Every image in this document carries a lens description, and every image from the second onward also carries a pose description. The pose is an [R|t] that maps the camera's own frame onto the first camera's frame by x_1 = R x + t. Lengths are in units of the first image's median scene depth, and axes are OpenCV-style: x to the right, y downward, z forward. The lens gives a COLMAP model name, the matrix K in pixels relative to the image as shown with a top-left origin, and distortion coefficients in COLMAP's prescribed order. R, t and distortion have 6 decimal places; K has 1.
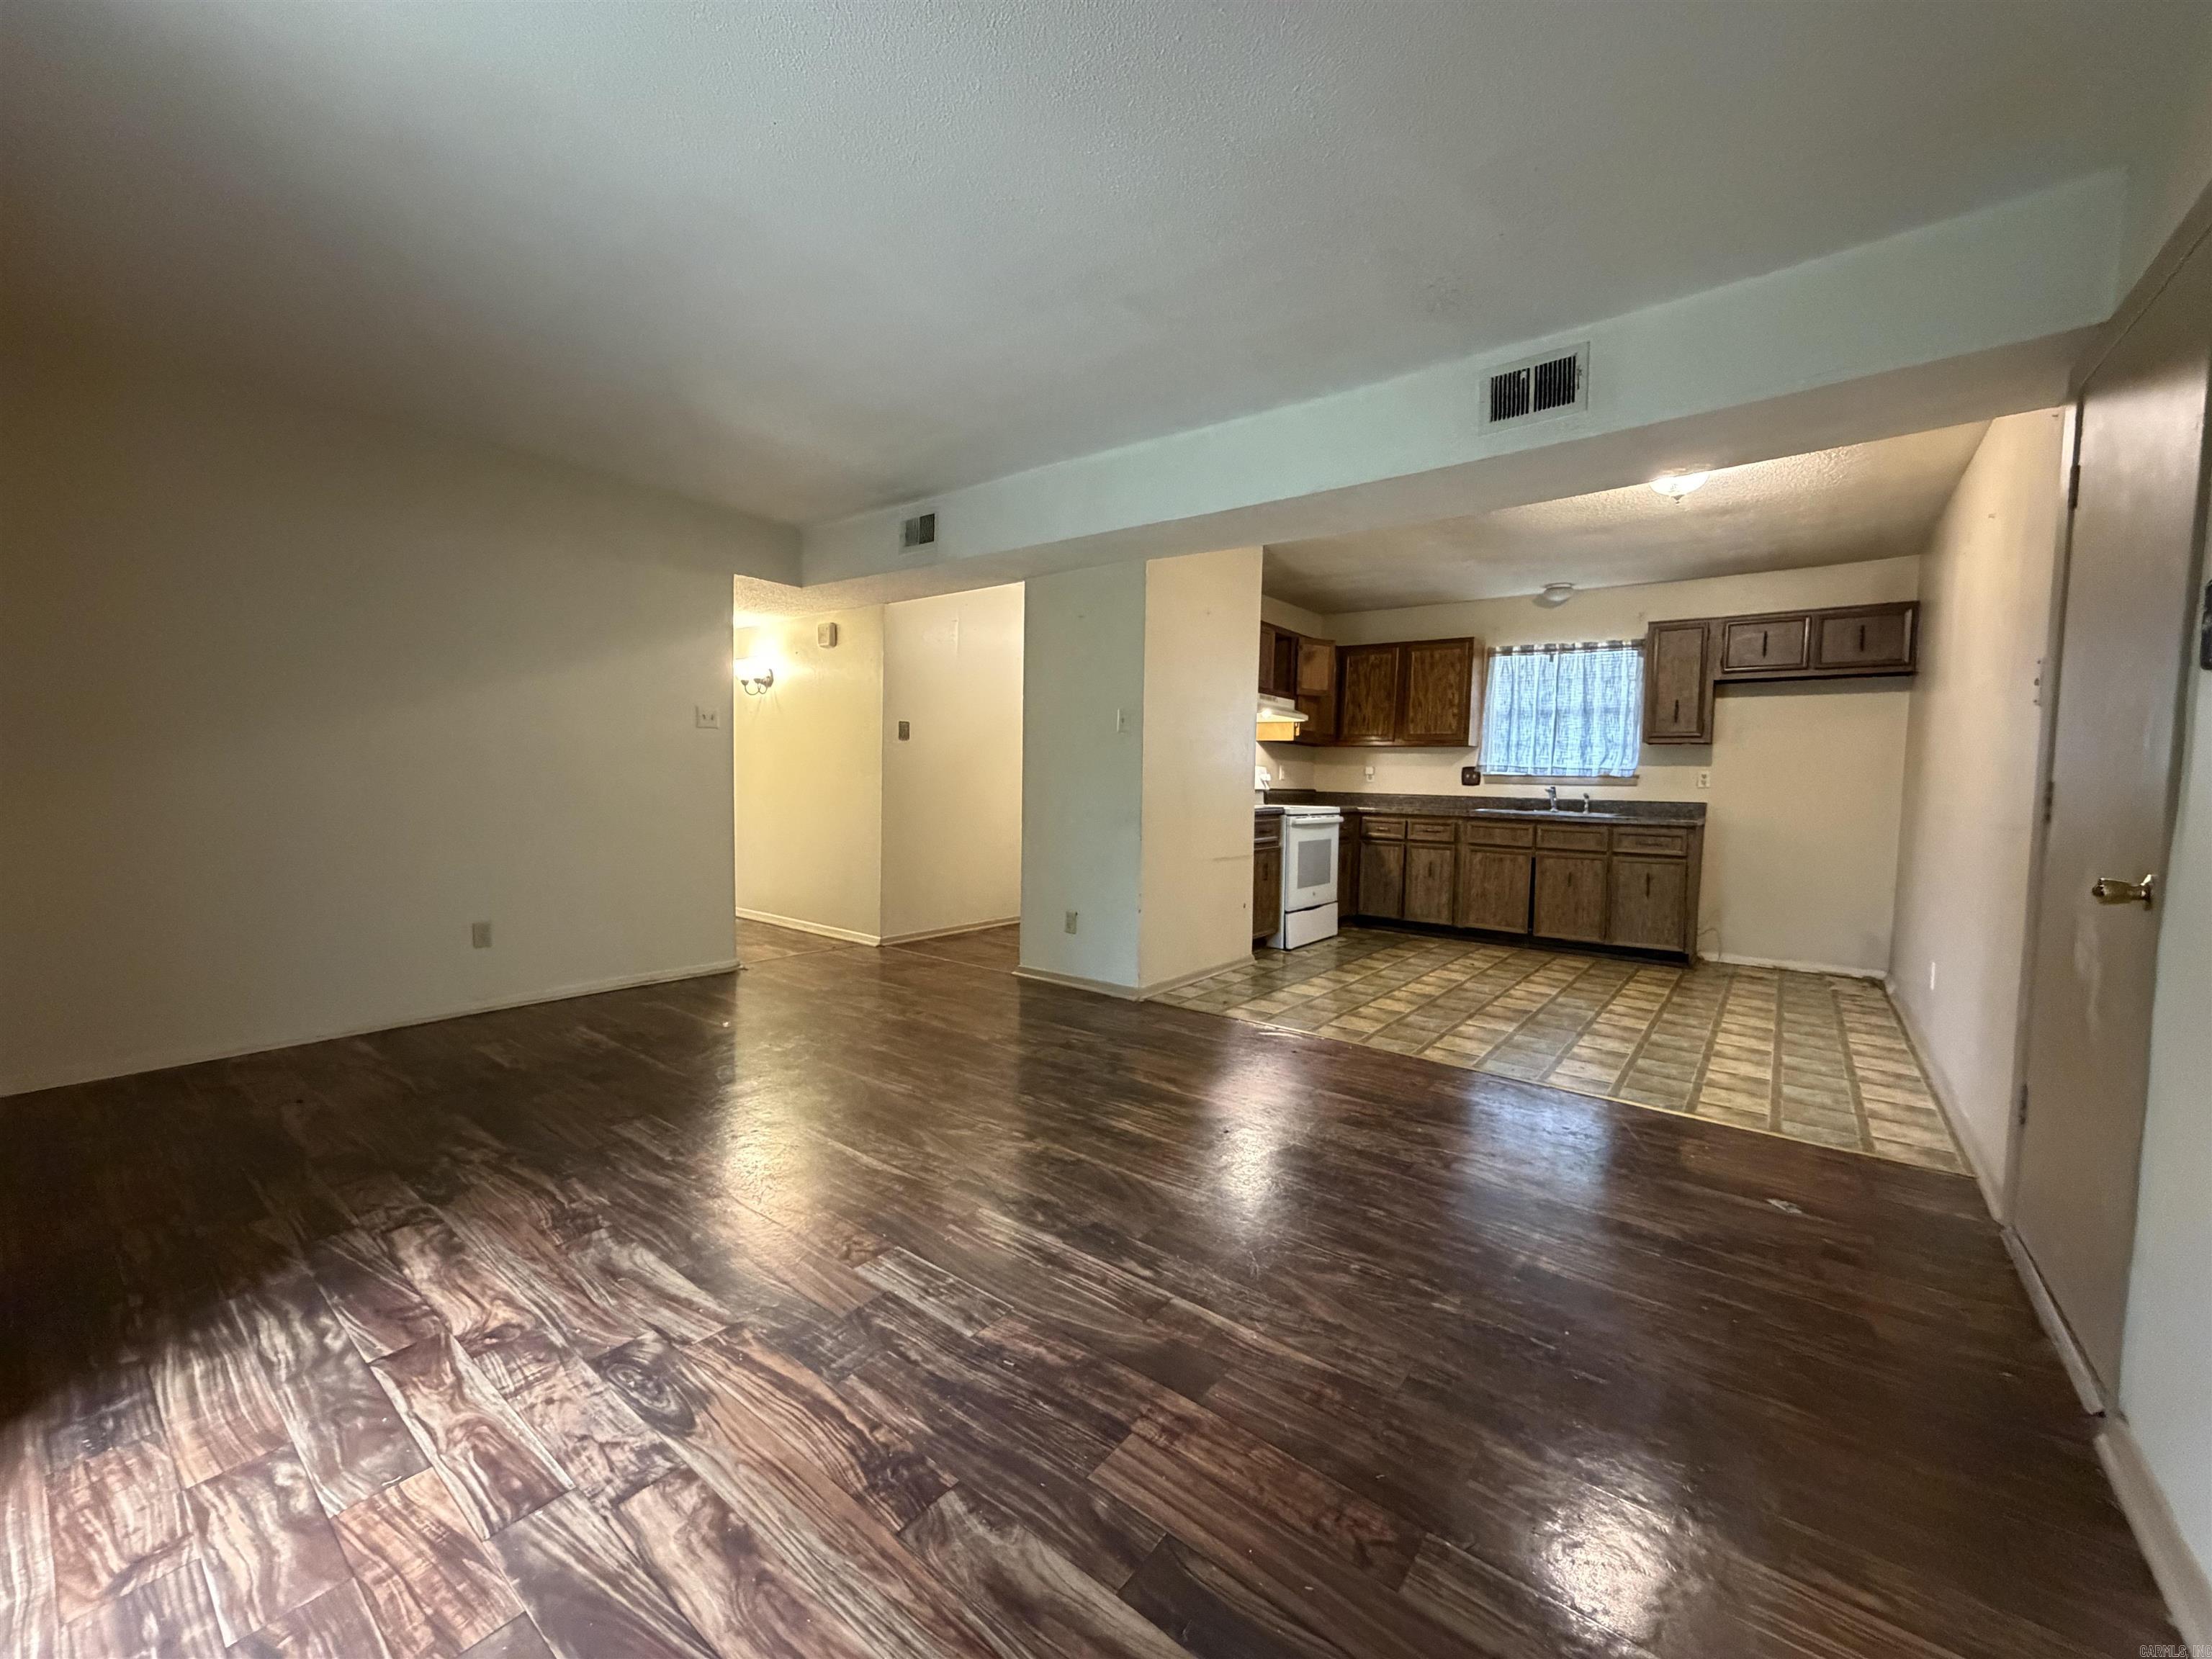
lens RADIAL K [[883.8, 0, 1115.1], [0, 883.8, 832.3], [0, 0, 1]] dist [0.003468, -0.000325]
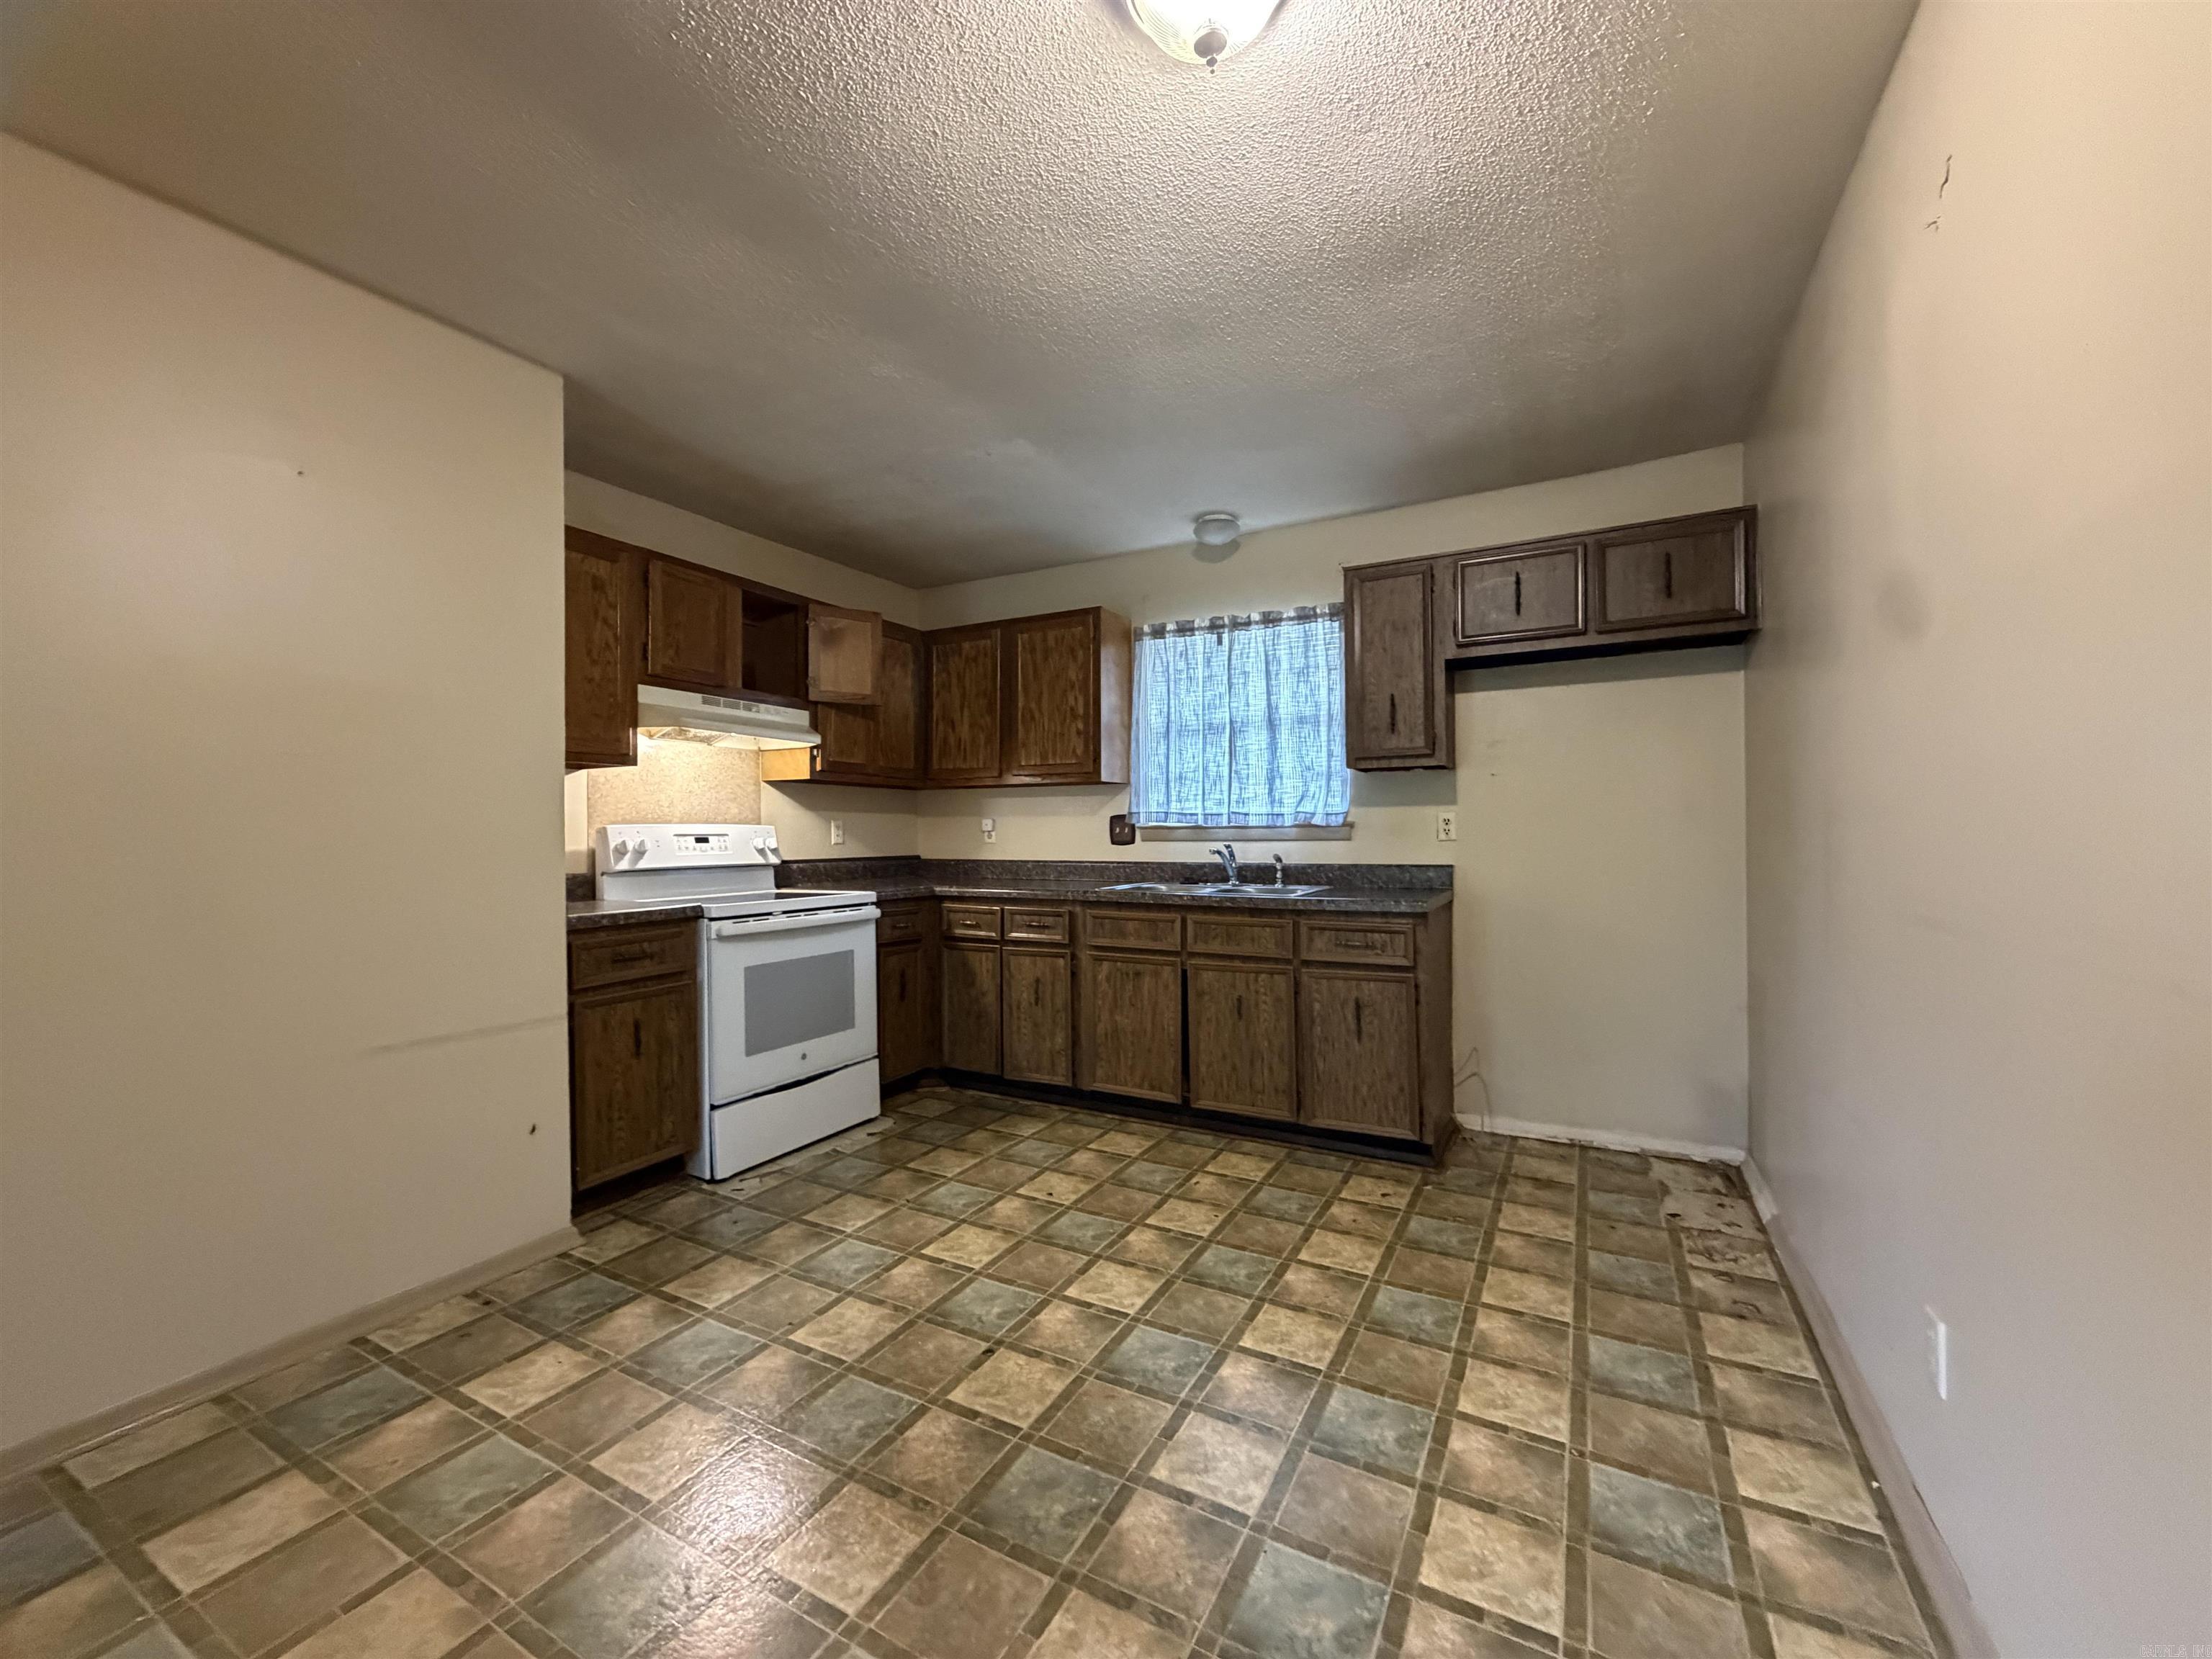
lens RADIAL K [[883.8, 0, 1119.8], [0, 883.8, 833.5], [0, 0, 1]] dist [0.003468, -0.000325]
pose [[0.986201, -0.030333, 0.162749, 0.374405], [0.039617, 0.997749, -0.054110, -0.034056], [-0.160741, 0.059812, 0.985183, 0.476032]]
